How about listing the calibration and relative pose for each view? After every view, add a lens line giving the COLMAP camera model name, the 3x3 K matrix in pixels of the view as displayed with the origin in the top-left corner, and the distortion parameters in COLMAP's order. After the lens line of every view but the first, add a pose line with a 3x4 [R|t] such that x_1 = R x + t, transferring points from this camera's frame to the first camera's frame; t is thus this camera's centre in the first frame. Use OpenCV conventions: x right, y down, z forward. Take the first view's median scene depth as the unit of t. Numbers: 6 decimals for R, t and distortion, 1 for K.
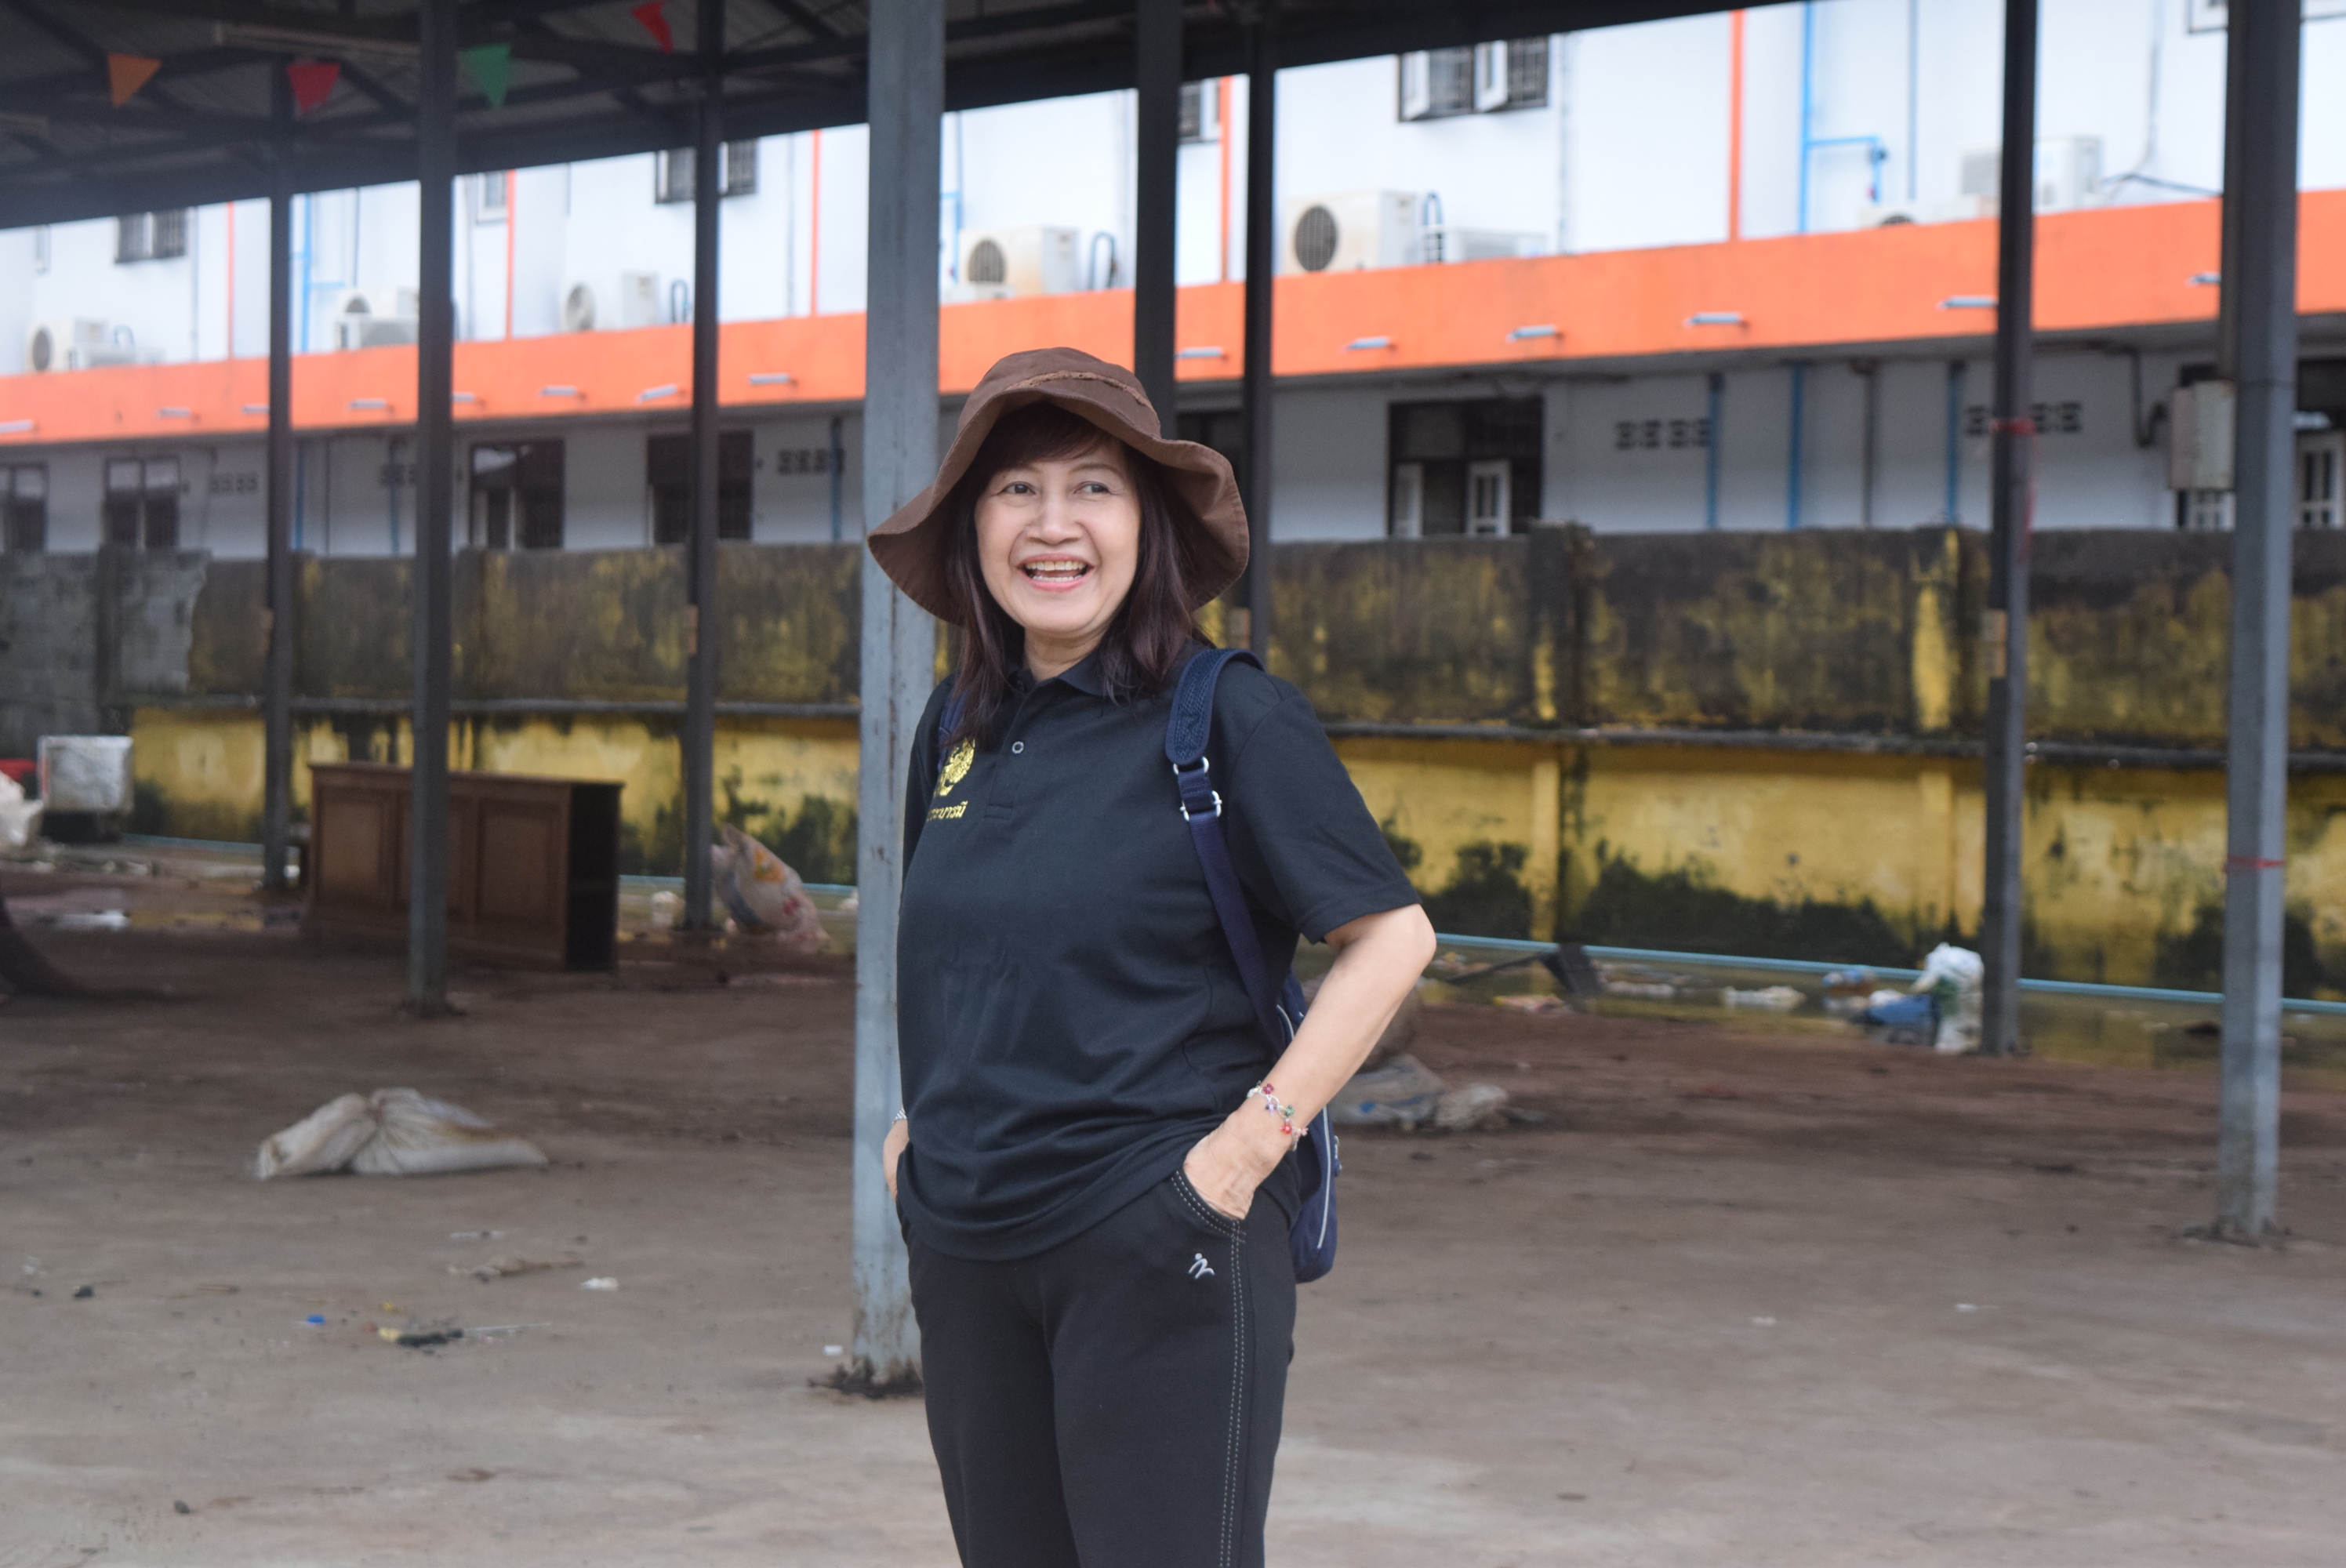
lens RADIAL K [[4723.9, 0, 1171.9], [0, 4723.9, 773.0], [0, 0, 1]] dist [0.003823, 0.000000]
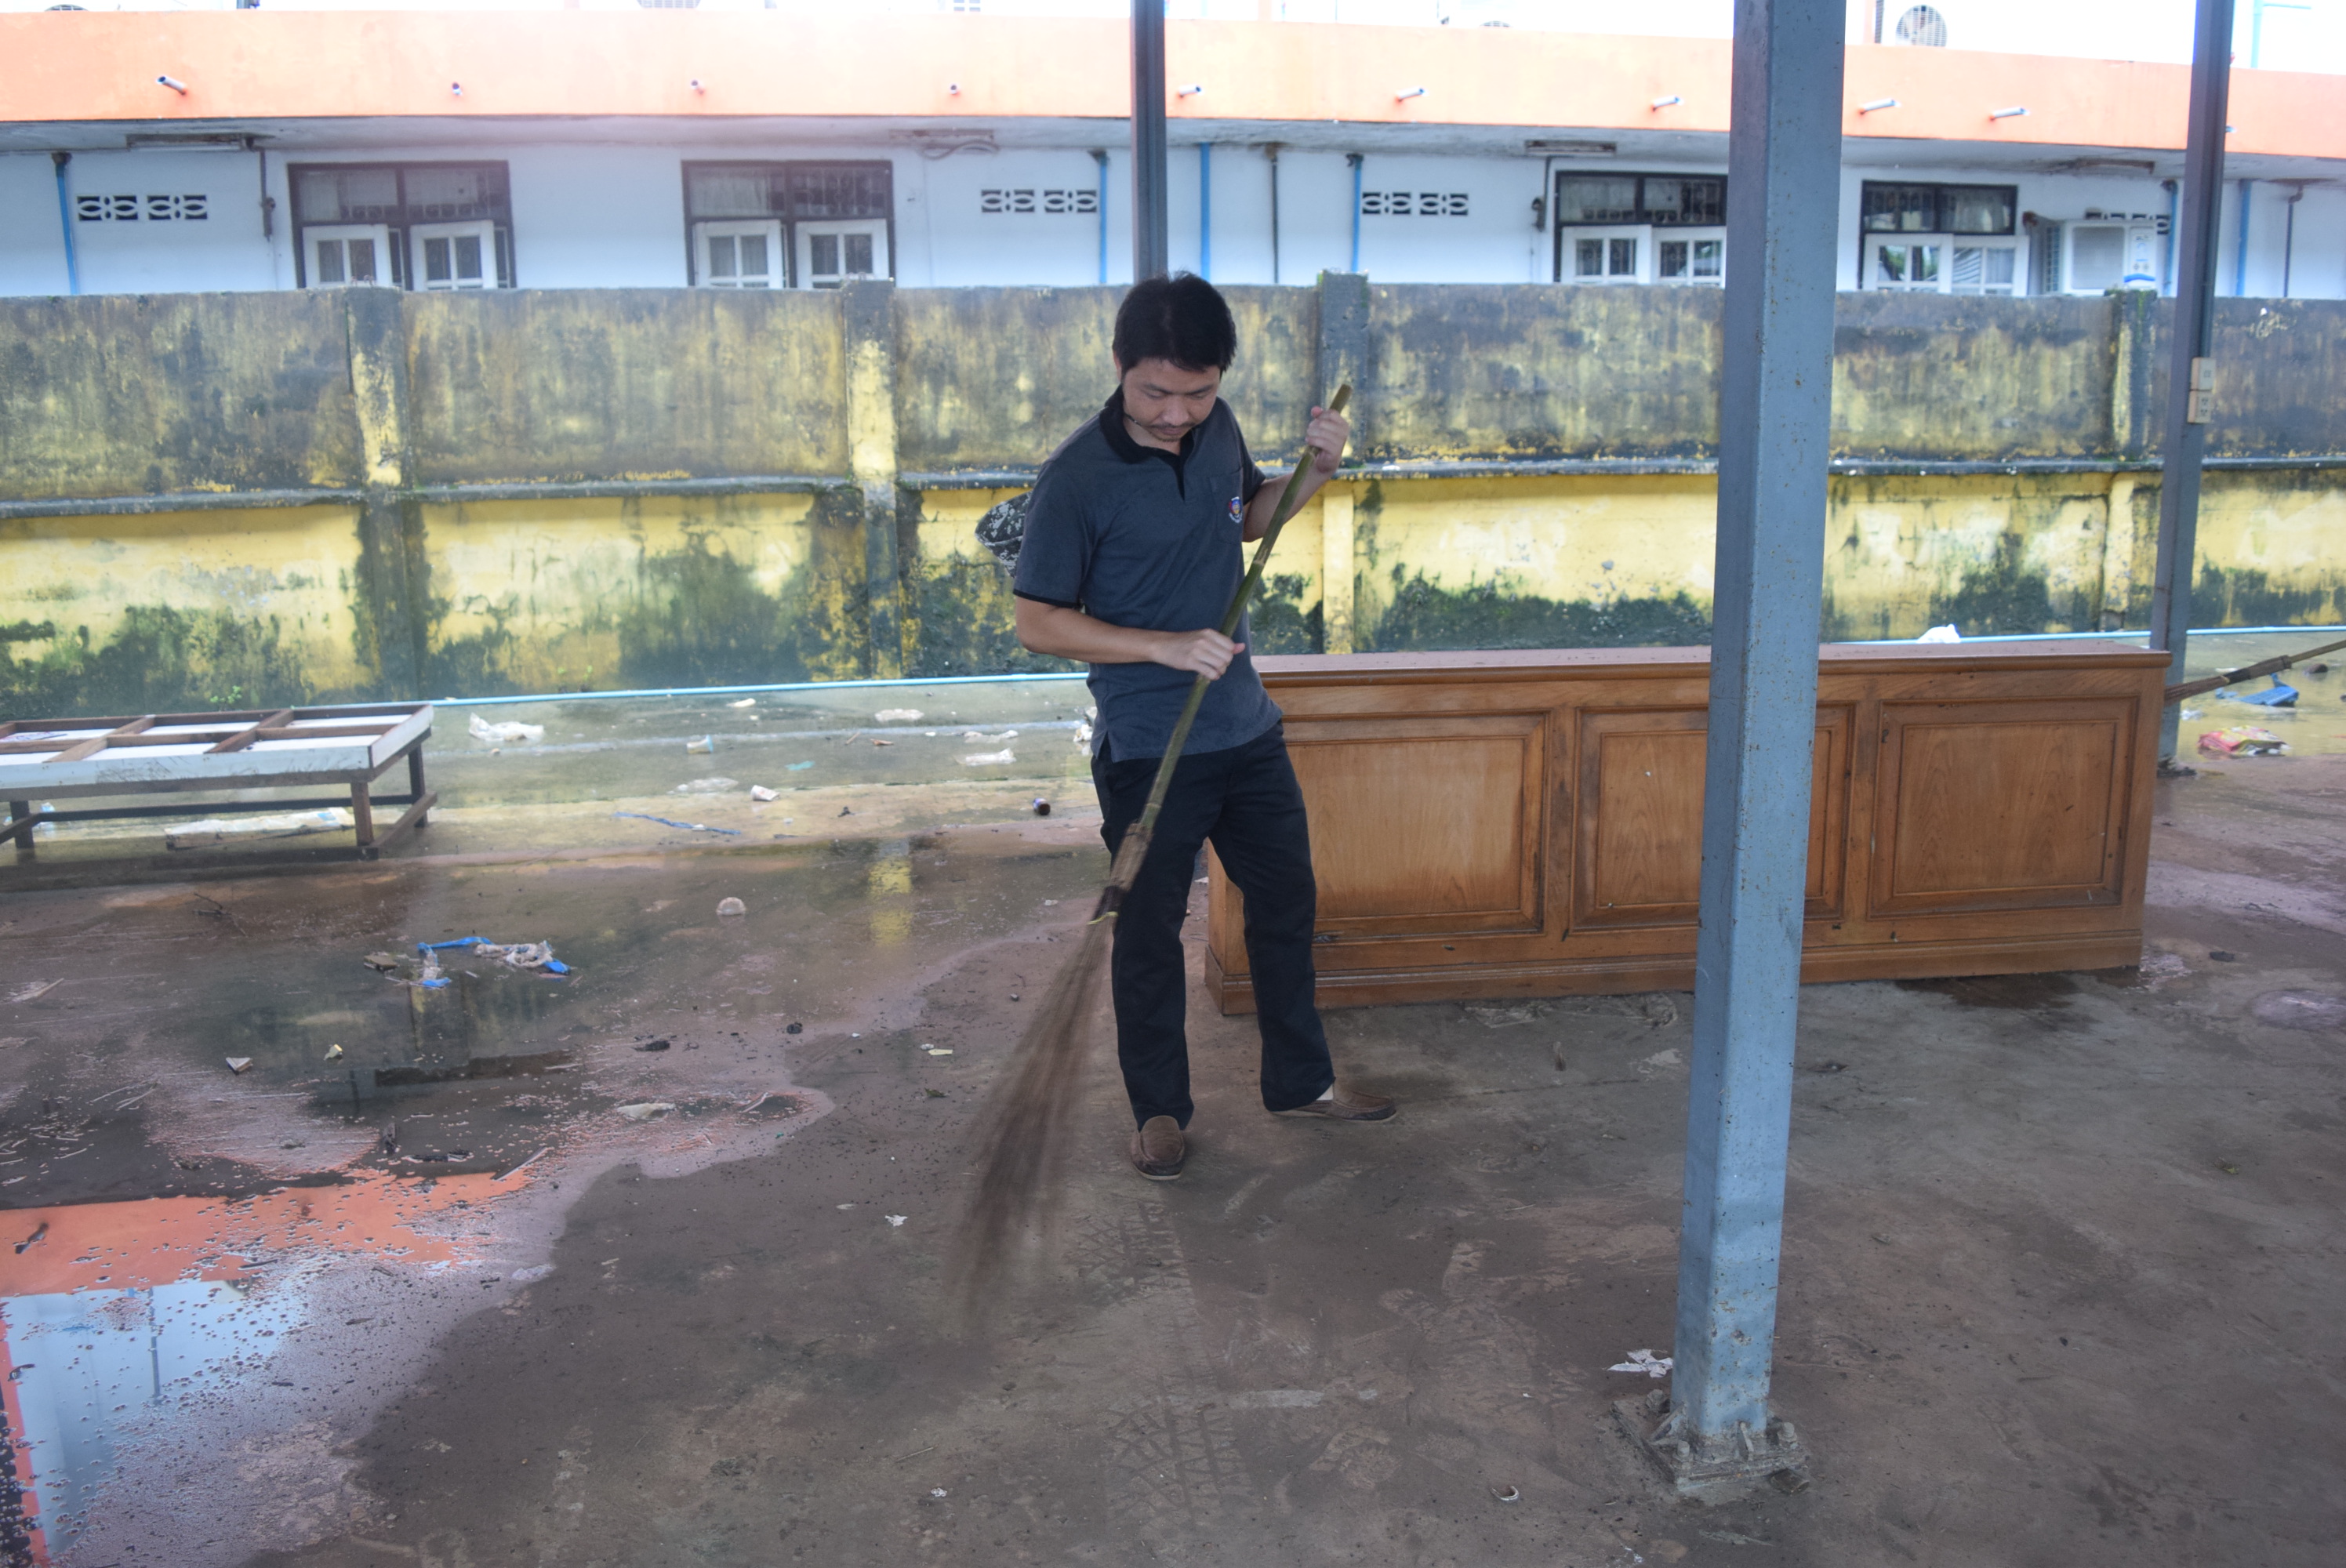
lens RADIAL K [[1836.4, 0, 1155.1], [0, 1836.4, 777.1], [0, 0, 1]] dist [-0.089106, 0.016737]
pose [[0.489898, -0.200465, 0.848418, -0.321276], [0.039712, 0.977324, 0.207993, -0.029592], [-0.870875, -0.068203, 0.486750, 0.852740]]
